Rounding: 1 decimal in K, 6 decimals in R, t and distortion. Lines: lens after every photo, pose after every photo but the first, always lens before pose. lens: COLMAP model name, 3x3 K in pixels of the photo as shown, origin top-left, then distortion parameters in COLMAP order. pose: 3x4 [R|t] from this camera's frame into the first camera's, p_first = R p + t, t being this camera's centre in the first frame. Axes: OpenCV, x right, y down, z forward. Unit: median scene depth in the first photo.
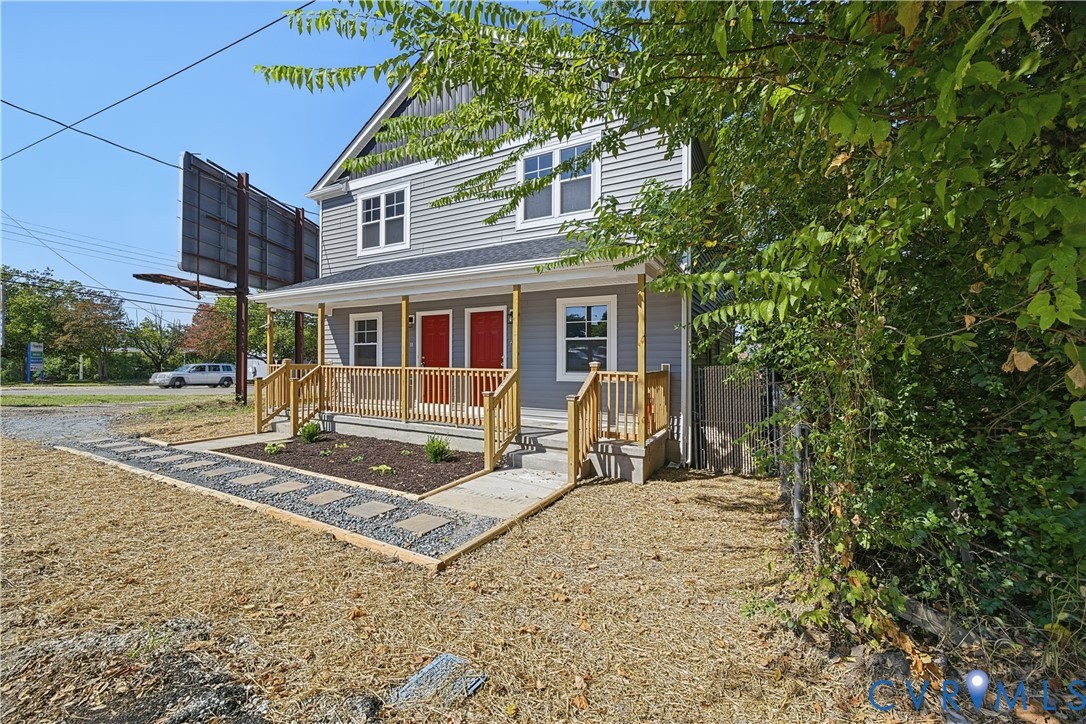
lens RADIAL K [[414.9, 0, 564.0], [0, 414.9, 360.1], [0, 0, 1]] dist [0.000295, -0.000006]
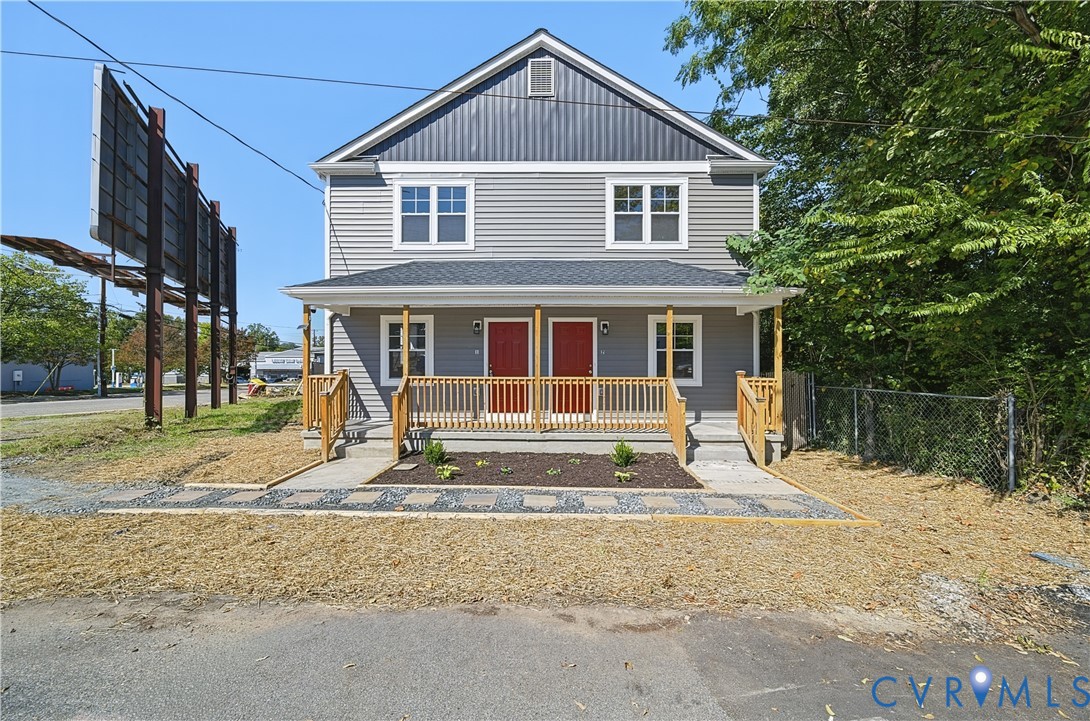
lens RADIAL K [[420.8, 0, 544.7], [0, 420.8, 357.8], [0, 0, 1]] dist [-0.002428, -0.000078]
pose [[0.898326, 0.003407, 0.439316, -0.632179], [0.000928, 0.999953, -0.009655, -0.014789], [-0.439328, 0.009081, 0.898281, 0.072042]]
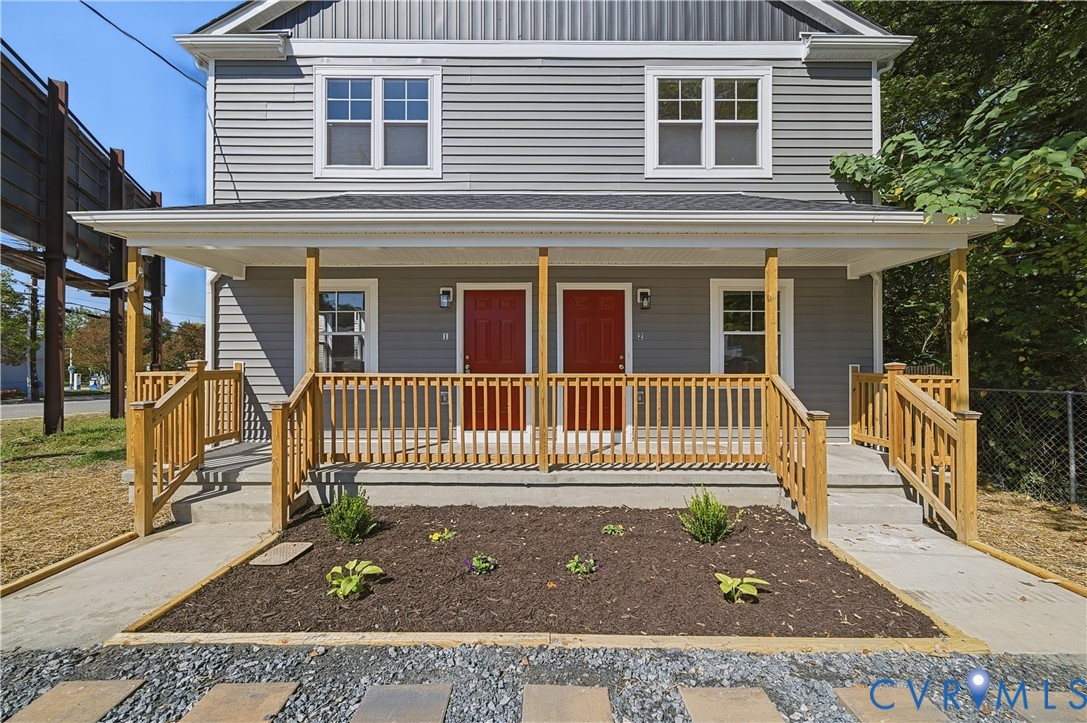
lens RADIAL K [[409.1, 0, 543.5], [0, 409.1, 361.5], [0, 0, 1]] dist [-0.000566, -0.000045]
pose [[0.892275, -0.000046, 0.451492, -0.496532], [0.002435, 0.999986, -0.004711, 0.002252], [-0.451485, 0.005302, 0.892263, 0.391797]]
